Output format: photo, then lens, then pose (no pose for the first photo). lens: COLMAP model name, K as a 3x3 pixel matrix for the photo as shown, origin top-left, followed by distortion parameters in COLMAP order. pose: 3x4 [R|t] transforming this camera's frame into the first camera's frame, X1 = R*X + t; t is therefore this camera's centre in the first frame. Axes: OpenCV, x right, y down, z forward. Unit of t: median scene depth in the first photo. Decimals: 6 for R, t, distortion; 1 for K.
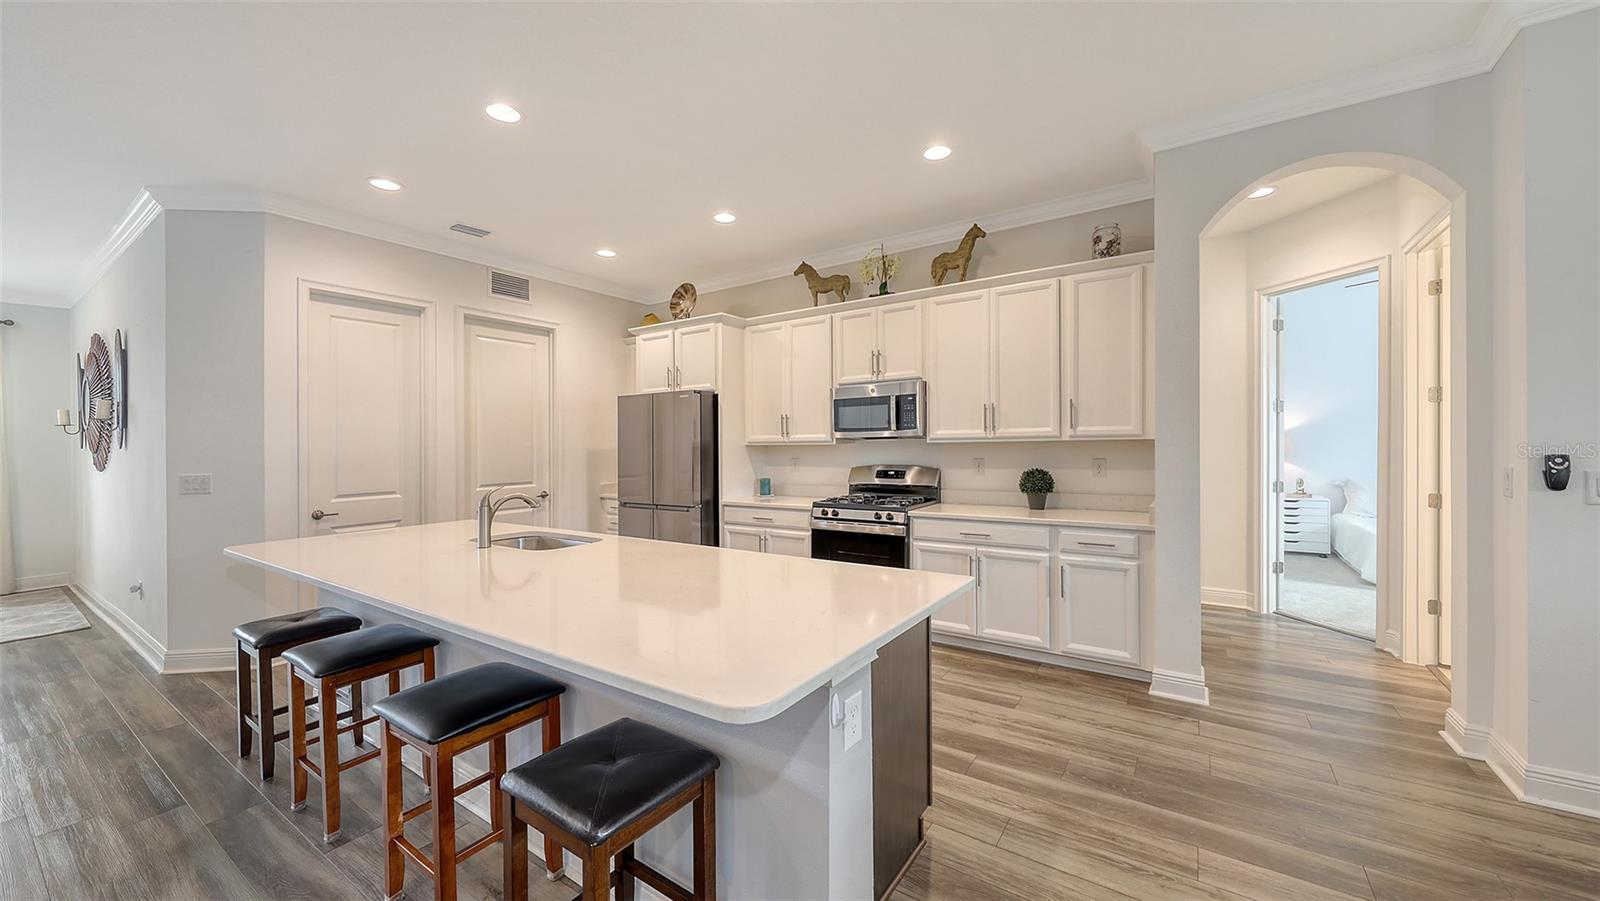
lens RADIAL K [[587.5, 0, 803.3], [0, 587.5, 440.2], [0, 0, 1]] dist [0.001988, 0.000064]
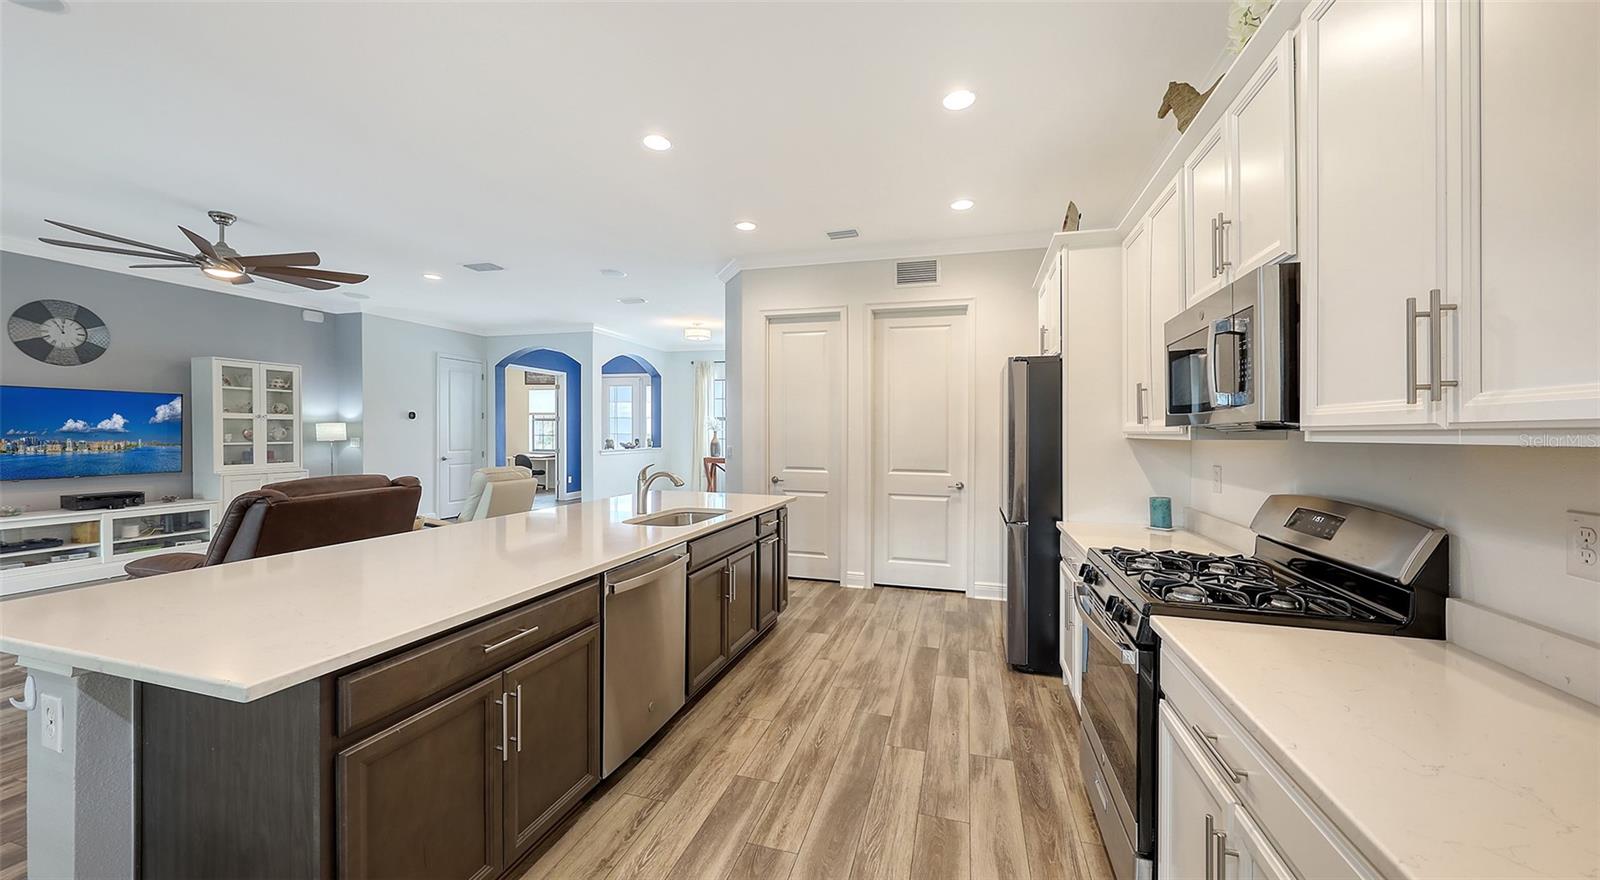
lens RADIAL K [[574.2, 0, 806.4], [0, 574.2, 433.8], [0, 0, 1]] dist [0.010022, -0.000160]
pose [[0.313328, 0.018233, -0.949470, 0.433030], [-0.012525, 0.999808, 0.015067, -0.000925], [0.949562, 0.007172, 0.313497, 0.601764]]
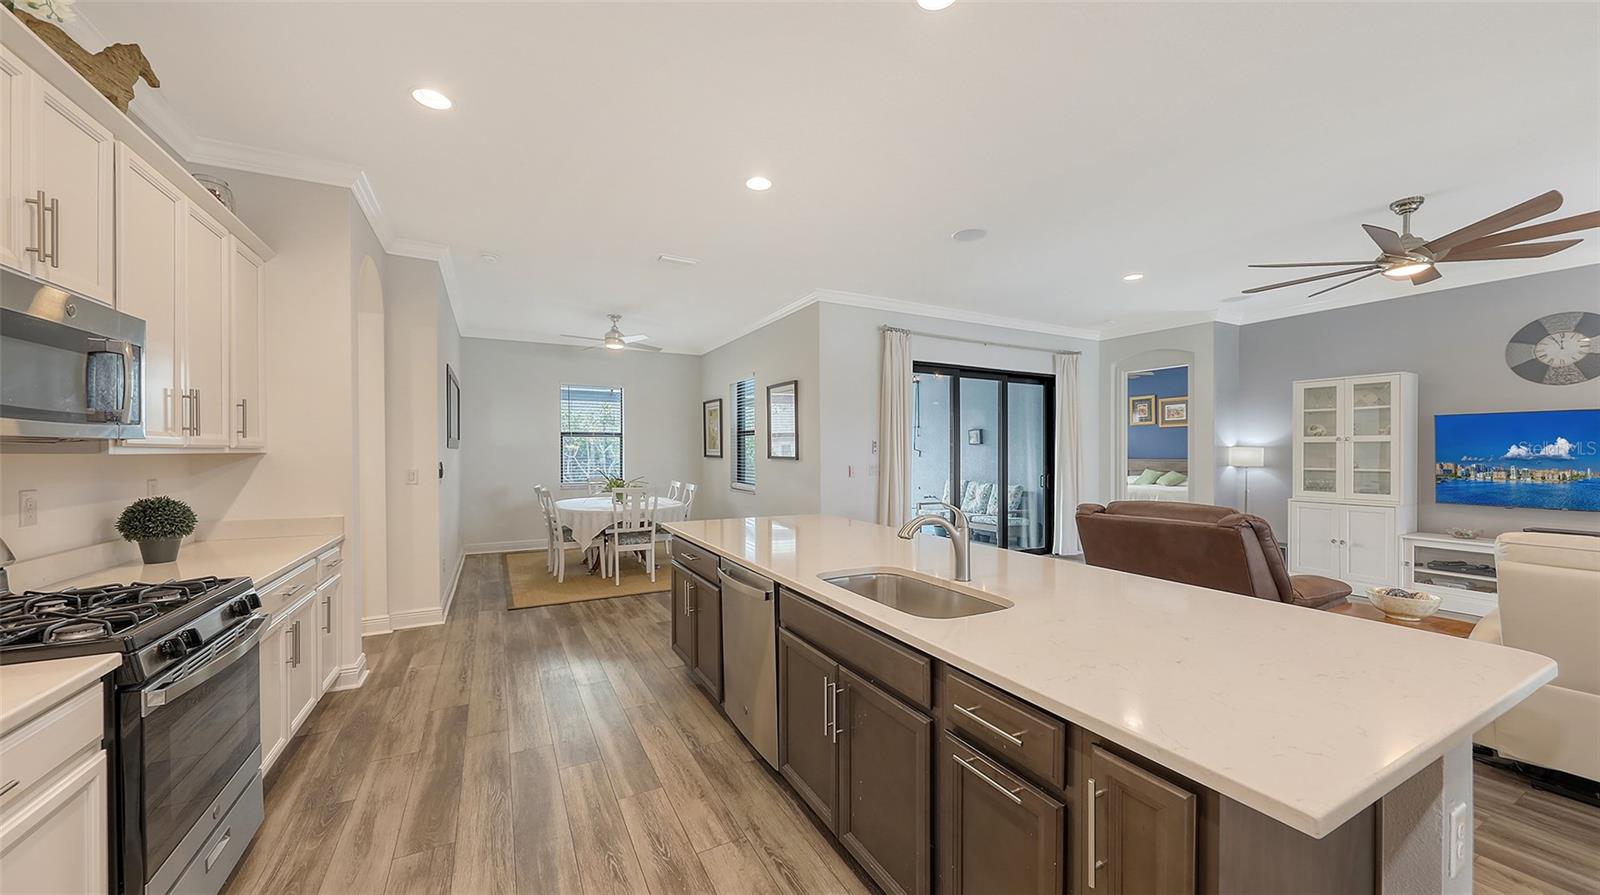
lens RADIAL K [[574.2, 0, 811.5], [0, 574.2, 458.1], [0, 0, 1]] dist [0.010022, -0.000160]
pose [[-0.890351, 0.005501, 0.455241, -0.454181], [0.009906, 0.999924, 0.007292, 0.009337], [-0.455167, 0.011002, -0.890338, 1.122235]]
